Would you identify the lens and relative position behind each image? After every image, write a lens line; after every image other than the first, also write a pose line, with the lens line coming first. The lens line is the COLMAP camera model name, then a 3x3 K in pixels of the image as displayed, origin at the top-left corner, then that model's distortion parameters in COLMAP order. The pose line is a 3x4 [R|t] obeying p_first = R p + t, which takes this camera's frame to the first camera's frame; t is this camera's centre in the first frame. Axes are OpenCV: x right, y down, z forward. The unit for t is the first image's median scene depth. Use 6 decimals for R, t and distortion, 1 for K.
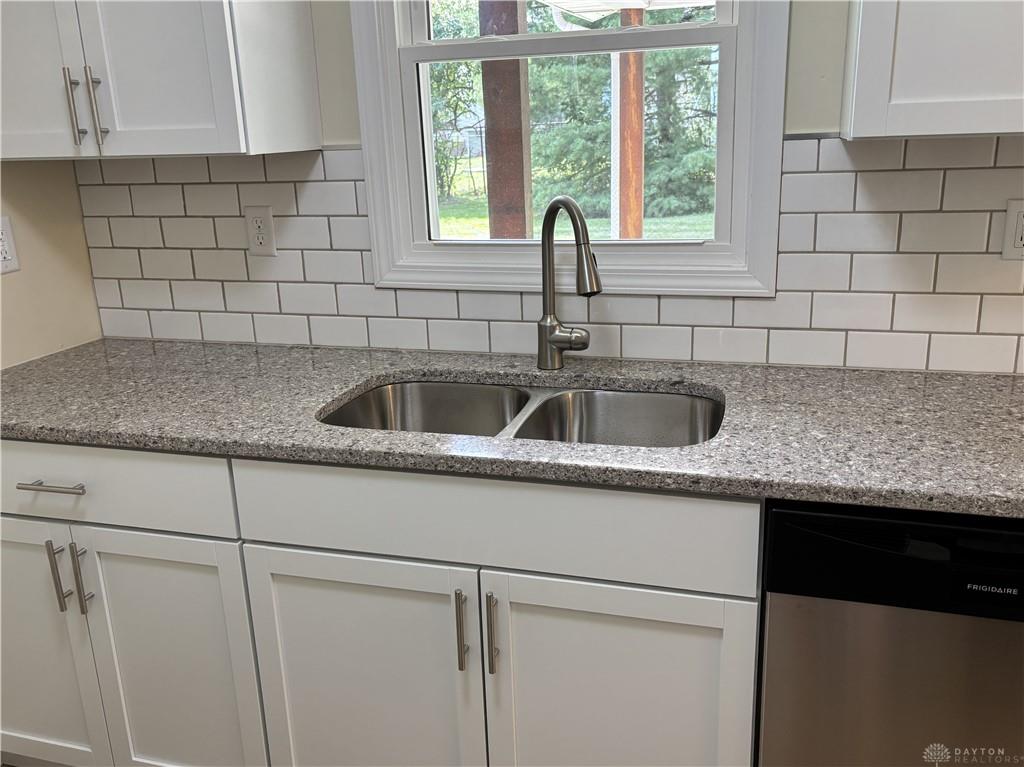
lens RADIAL K [[879.4, 0, 512.0], [0, 879.4, 383.5], [0, 0, 1]] dist [0.111629, -0.169263]
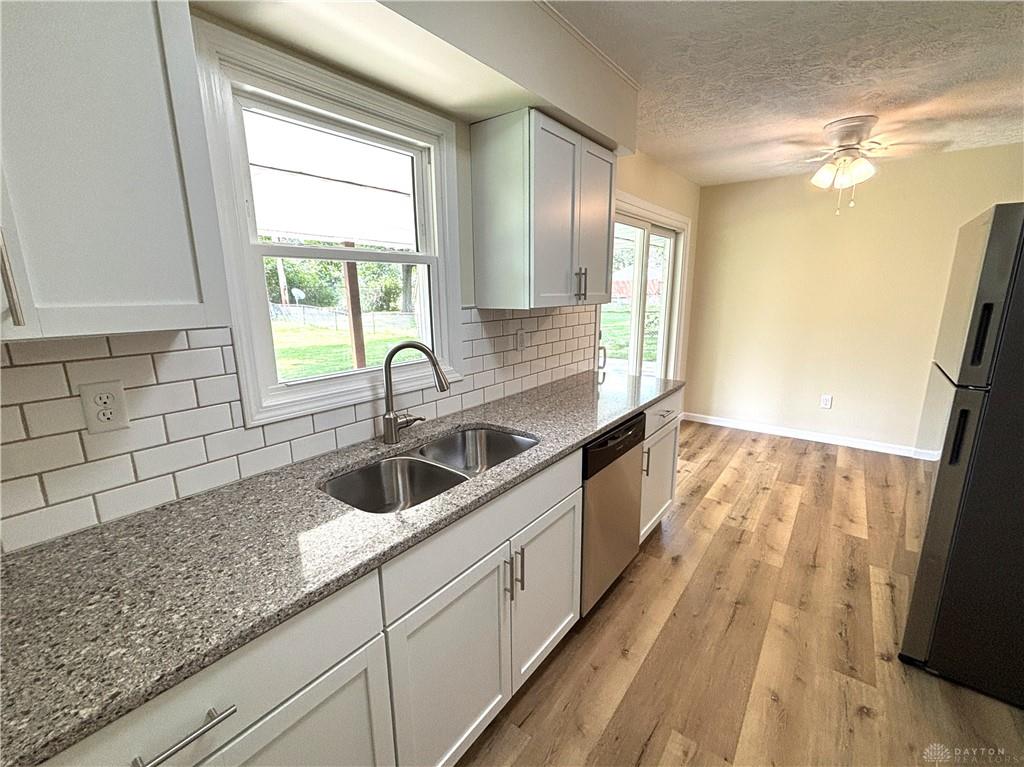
lens RADIAL K [[439.3, 0, 512.0], [0, 439.3, 383.5], [0, 0, 1]] dist [0.000451, 0.000021]
pose [[0.353339, -0.163401, 0.921114, -0.630042], [0.265970, 0.961541, 0.068546, -0.122865], [-0.896890, 0.220768, 0.383210, 0.453011]]
